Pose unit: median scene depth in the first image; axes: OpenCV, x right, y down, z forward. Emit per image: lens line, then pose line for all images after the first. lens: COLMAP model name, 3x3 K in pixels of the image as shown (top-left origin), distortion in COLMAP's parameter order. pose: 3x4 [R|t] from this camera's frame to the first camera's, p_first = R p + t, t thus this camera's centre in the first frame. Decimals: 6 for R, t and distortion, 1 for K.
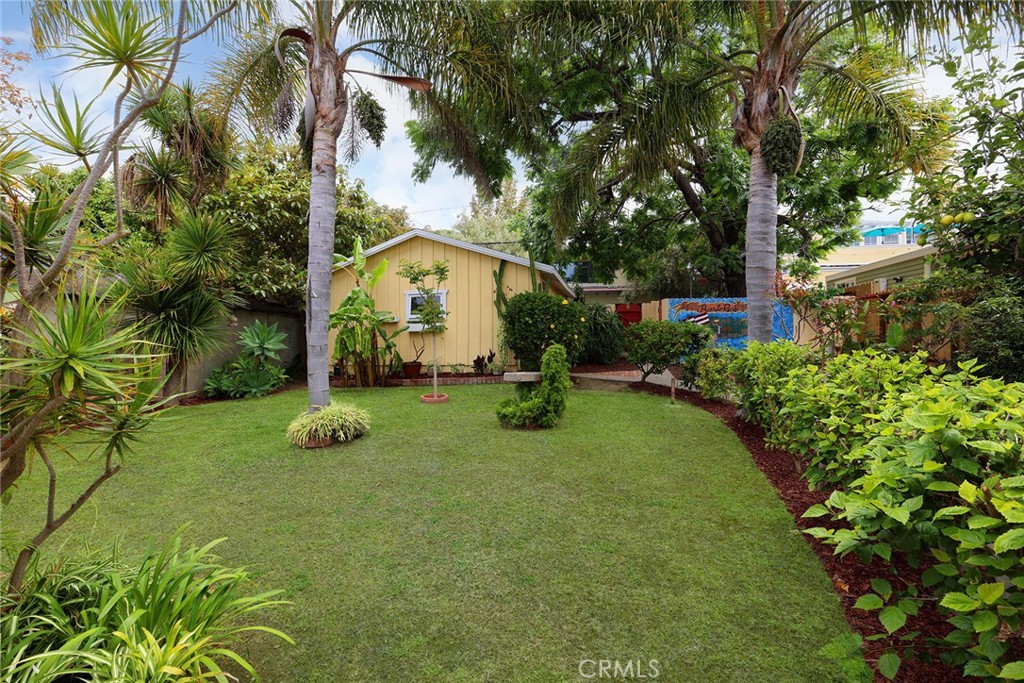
lens RADIAL K [[460.6, 0, 509.1], [0, 460.6, 339.8], [0, 0, 1]] dist [-0.020709, -0.000480]
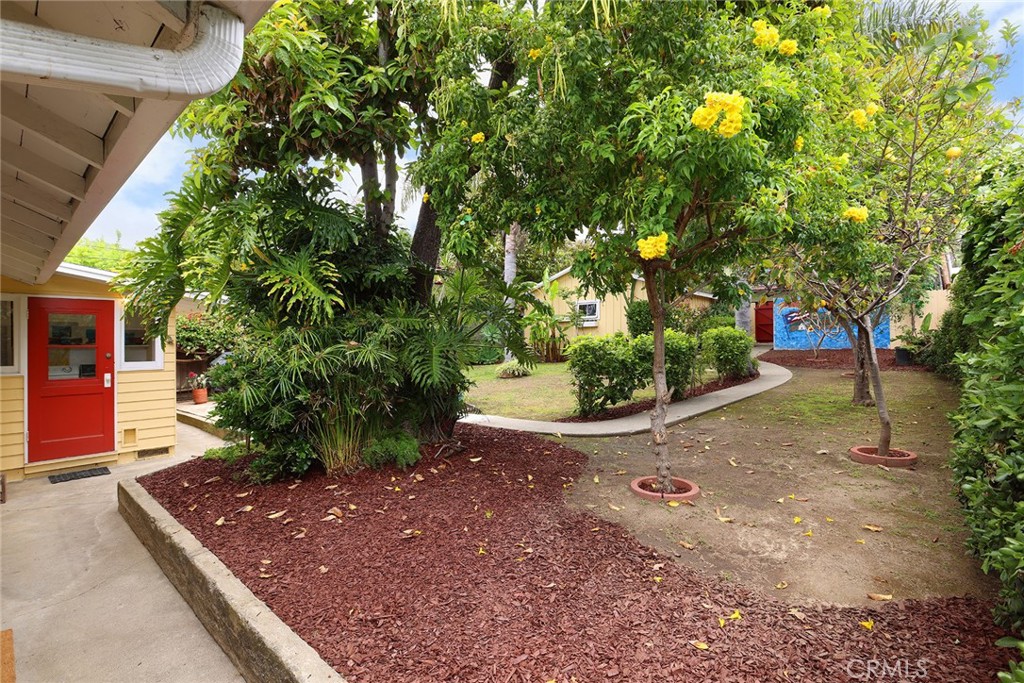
lens RADIAL K [[460.6, 0, 513.2], [0, 460.6, 339.5], [0, 0, 1]] dist [-0.020709, -0.000480]
pose [[0.884657, -0.001434, -0.466240, 0.340136], [0.003775, 0.999985, 0.004087, 0.017839], [0.466227, -0.005376, 0.884649, -0.506366]]
